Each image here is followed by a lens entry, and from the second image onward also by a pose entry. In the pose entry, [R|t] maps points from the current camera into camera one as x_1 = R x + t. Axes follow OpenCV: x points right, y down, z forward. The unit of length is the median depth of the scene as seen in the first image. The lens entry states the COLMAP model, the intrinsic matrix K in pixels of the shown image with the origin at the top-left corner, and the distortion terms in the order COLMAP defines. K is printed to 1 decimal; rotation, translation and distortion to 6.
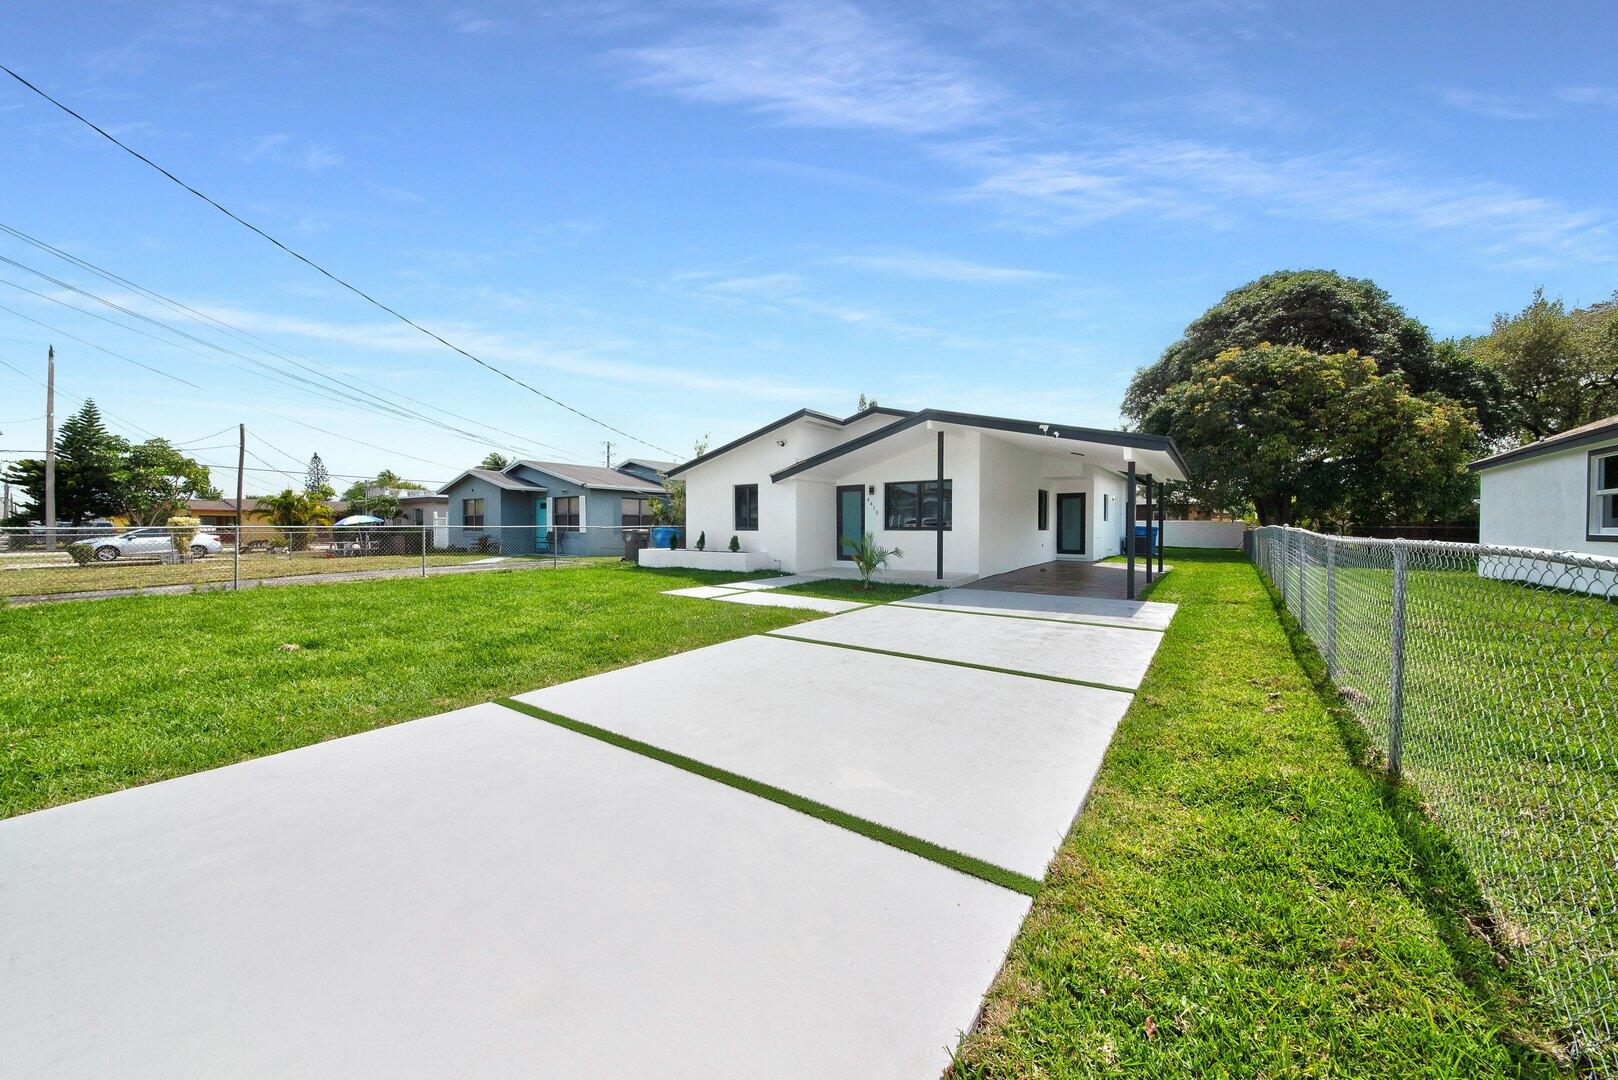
lens RADIAL K [[577.7, 0, 824.1], [0, 577.7, 534.5], [0, 0, 1]] dist [0.034050, -0.023936]
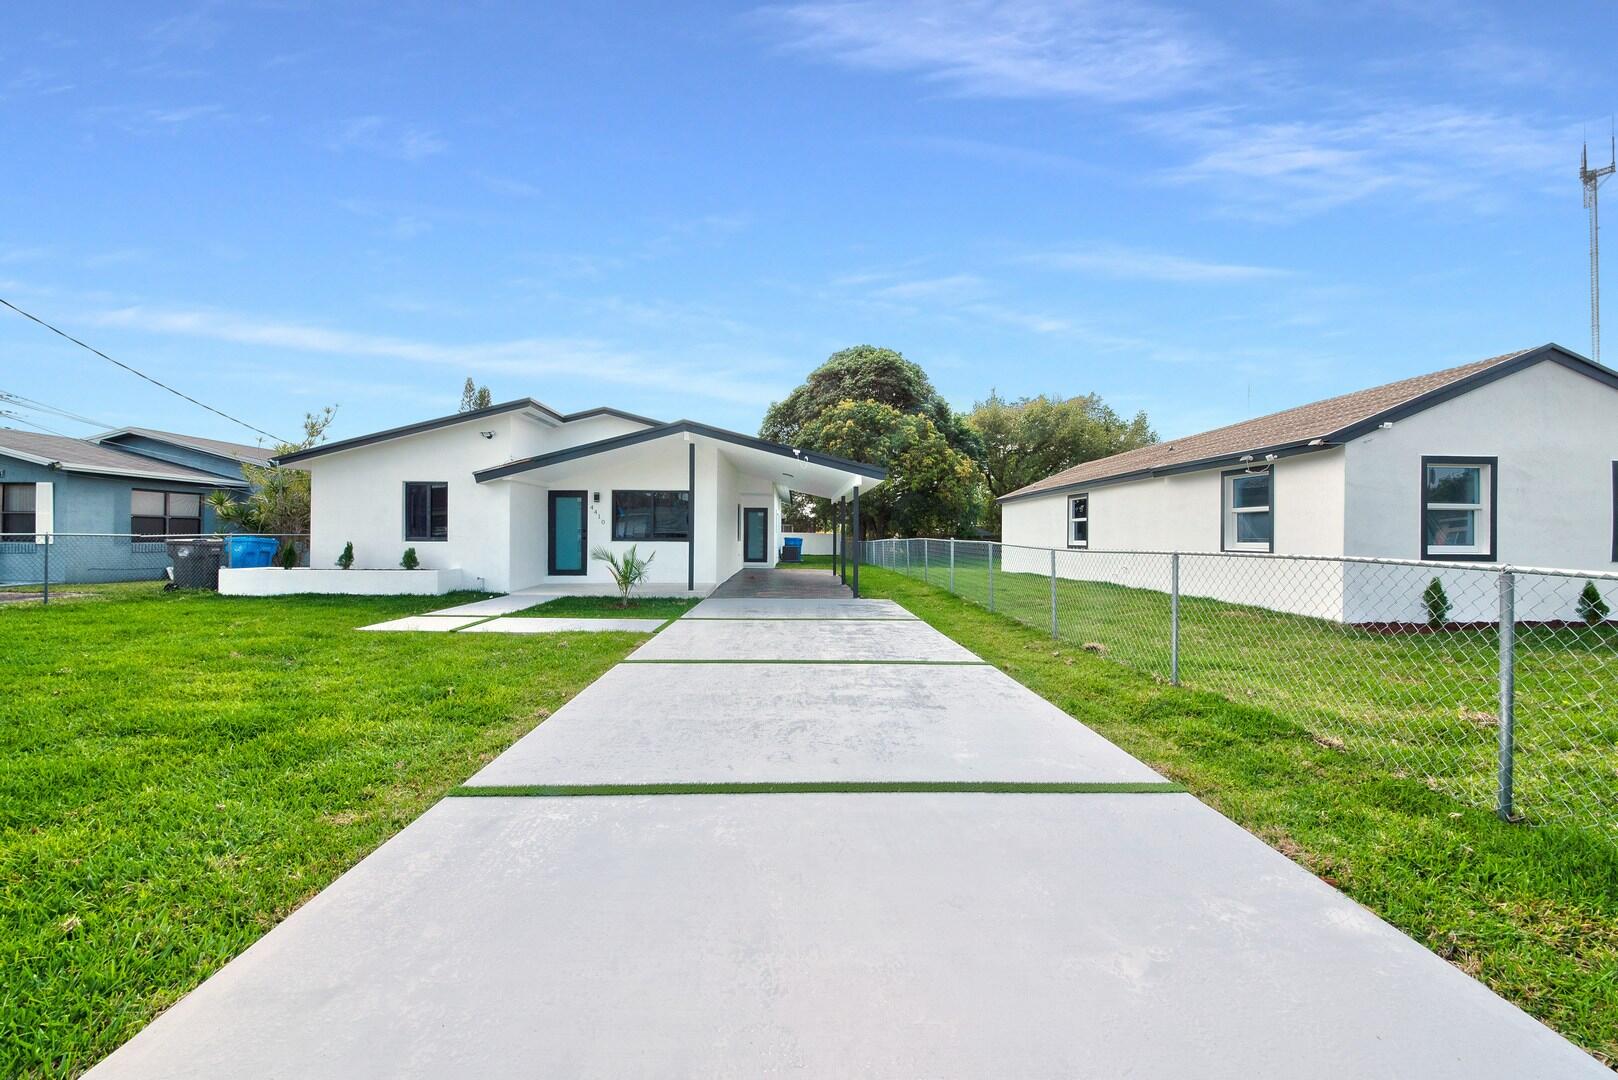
lens RADIAL K [[577.7, 0, 824.1], [0, 577.7, 534.5], [0, 0, 1]] dist [0.034050, -0.023936]
pose [[0.791592, 0.008438, 0.610992, -0.177020], [0.001572, 0.999873, -0.015846, -0.002613], [-0.611048, 0.013504, 0.791478, 0.050612]]
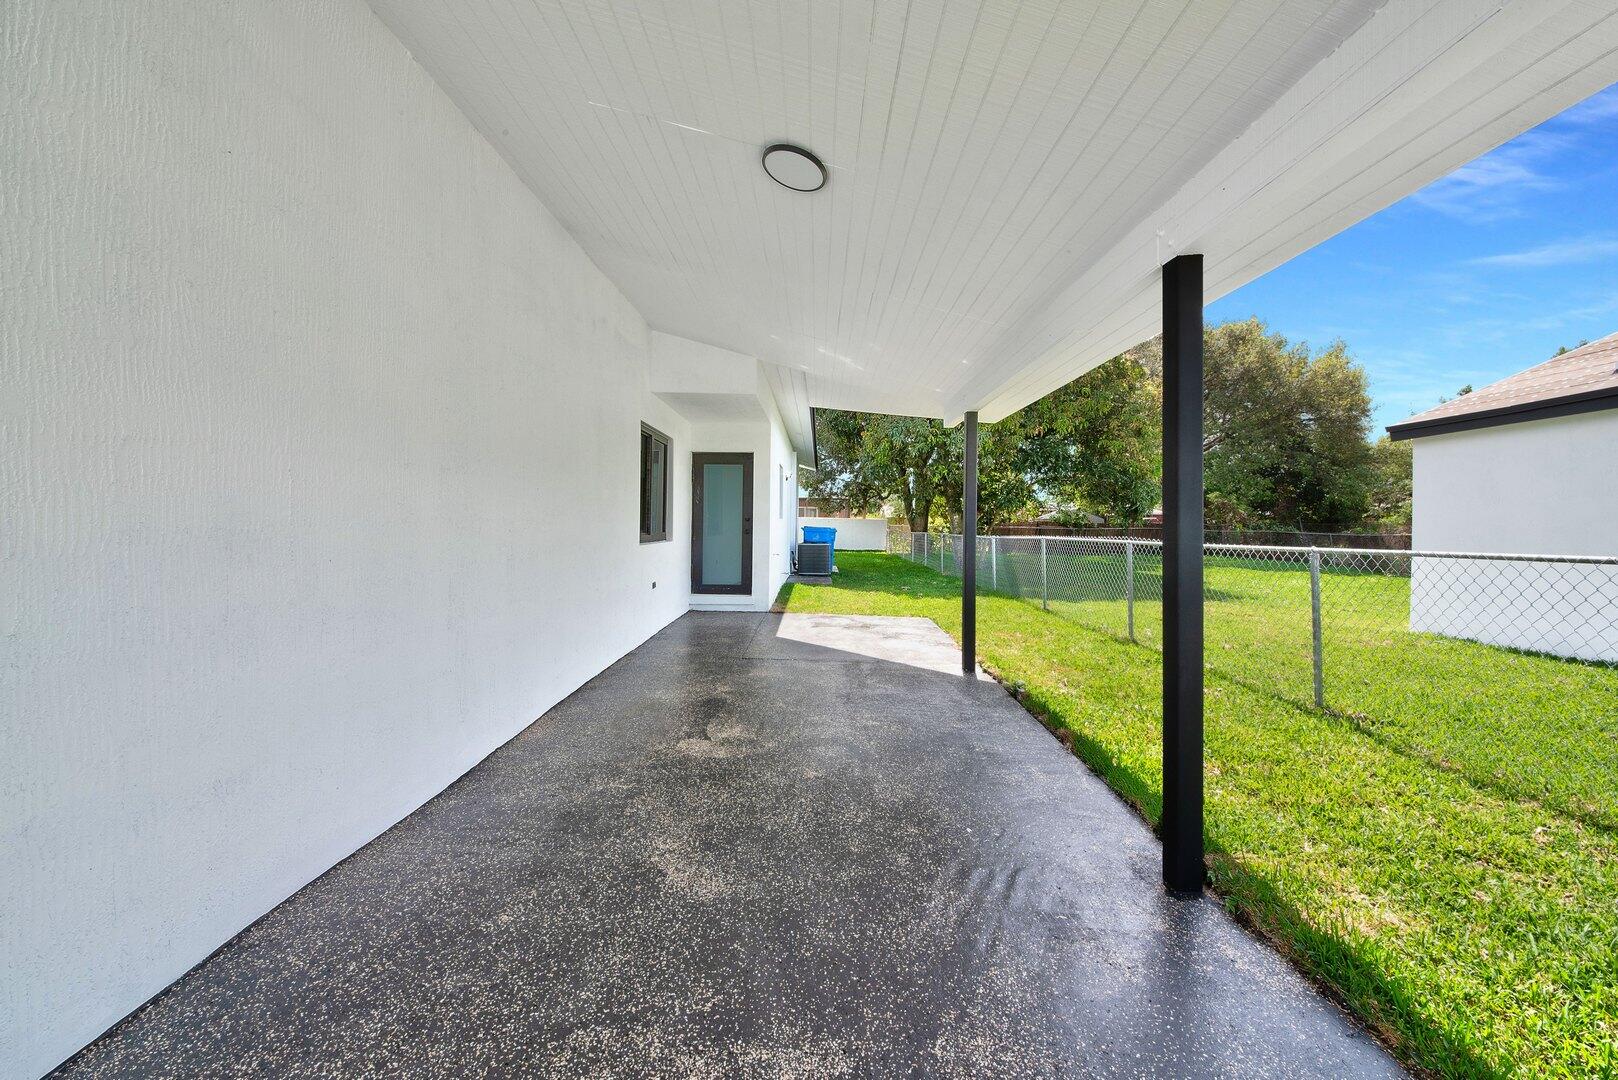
lens RADIAL K [[577.7, 0, 824.1], [0, 577.7, 534.5], [0, 0, 1]] dist [0.034050, -0.023936]
pose [[0.815694, 0.001395, 0.578482, 0.286454], [-0.004210, 0.999985, 0.003526, -0.014701], [-0.578468, -0.005312, 0.815688, 0.728523]]
